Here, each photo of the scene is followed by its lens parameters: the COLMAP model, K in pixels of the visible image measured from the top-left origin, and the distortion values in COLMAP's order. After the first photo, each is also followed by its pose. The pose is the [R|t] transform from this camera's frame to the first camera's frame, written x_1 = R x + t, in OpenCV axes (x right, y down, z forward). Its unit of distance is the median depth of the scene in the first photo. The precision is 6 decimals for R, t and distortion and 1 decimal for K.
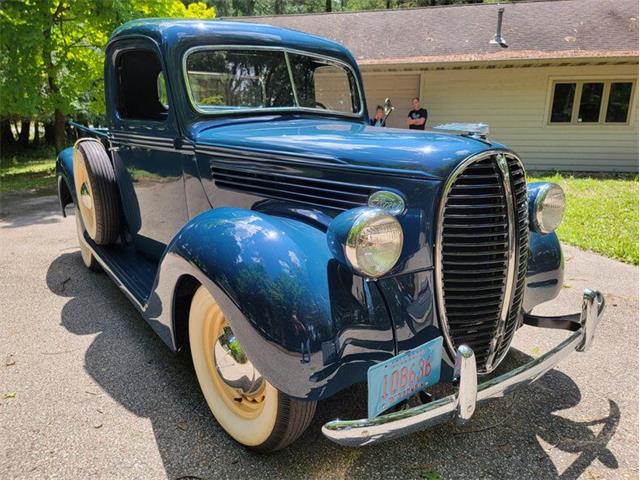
lens RADIAL K [[440.2, 0, 324.0], [0, 440.2, 237.5], [0, 0, 1]] dist [0.058592, -0.041572]
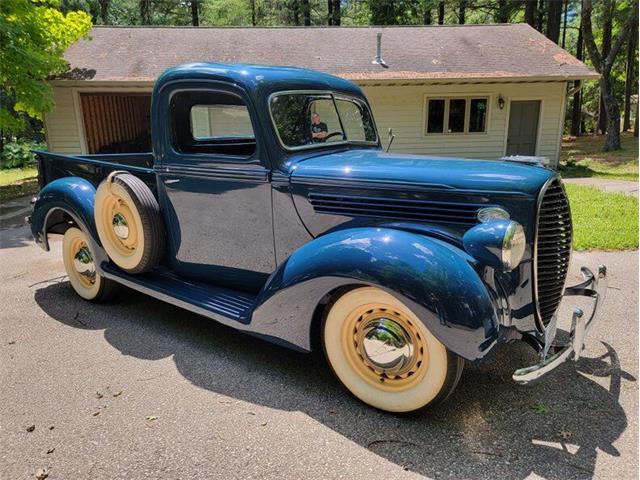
lens RADIAL K [[440.2, 0, 313.8], [0, 440.2, 237.5], [0, 0, 1]] dist [0.058592, -0.041572]
pose [[0.961621, -0.081783, 0.261909, -0.366739], [0.086253, 0.996257, -0.005599, -0.024732], [-0.260471, 0.027975, 0.965076, -0.093023]]
